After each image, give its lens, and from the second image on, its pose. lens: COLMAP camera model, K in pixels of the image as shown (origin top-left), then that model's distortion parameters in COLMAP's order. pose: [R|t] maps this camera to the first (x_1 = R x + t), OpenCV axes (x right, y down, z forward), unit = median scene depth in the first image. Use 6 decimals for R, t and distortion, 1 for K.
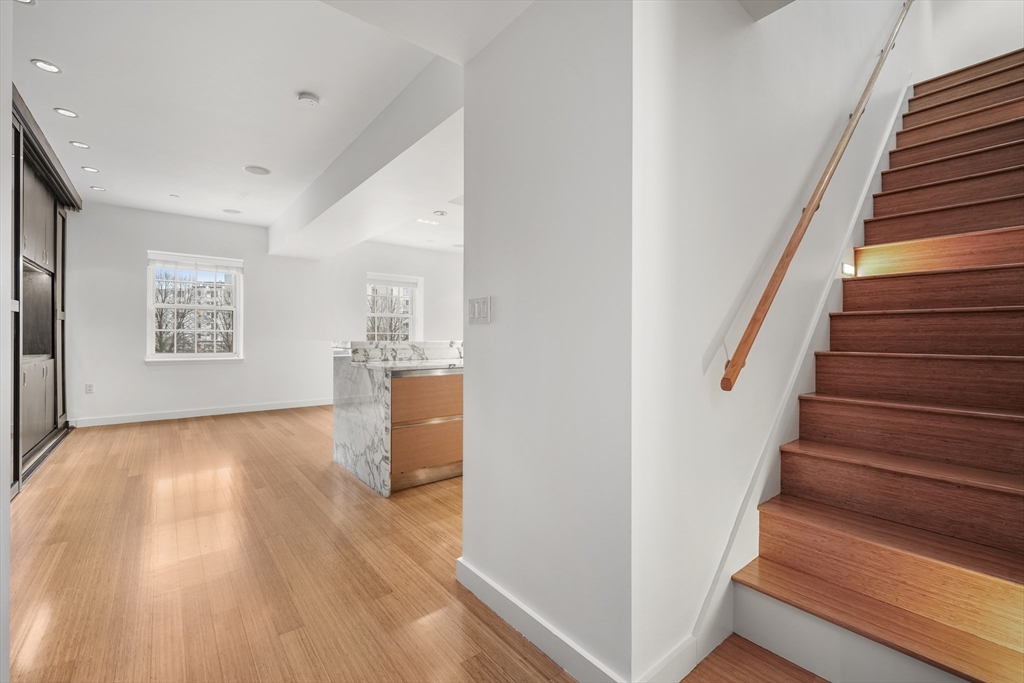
lens RADIAL K [[425.9, 0, 506.1], [0, 425.9, 336.6], [0, 0, 1]] dist [-0.002193, -0.000436]
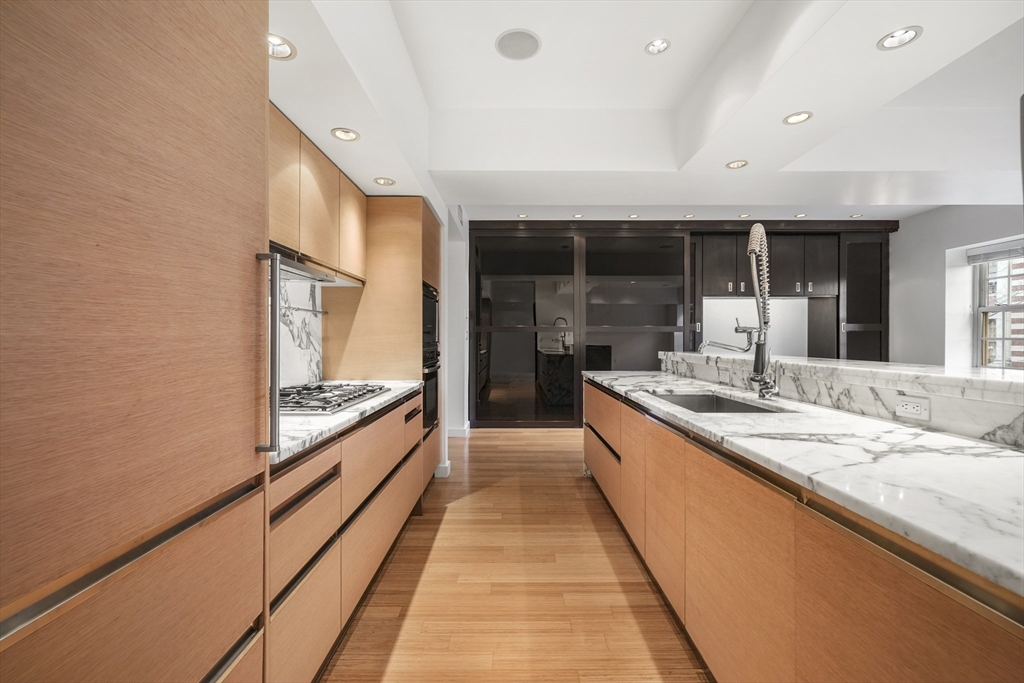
lens RADIAL K [[425.9, 0, 513.5], [0, 425.9, 335.6], [0, 0, 1]] dist [-0.002193, -0.000436]
pose [[-0.621950, -0.007825, -0.783018, 0.505310], [-0.003747, 0.999968, -0.007017, -0.014239], [0.783048, -0.001431, -0.621960, 0.988474]]
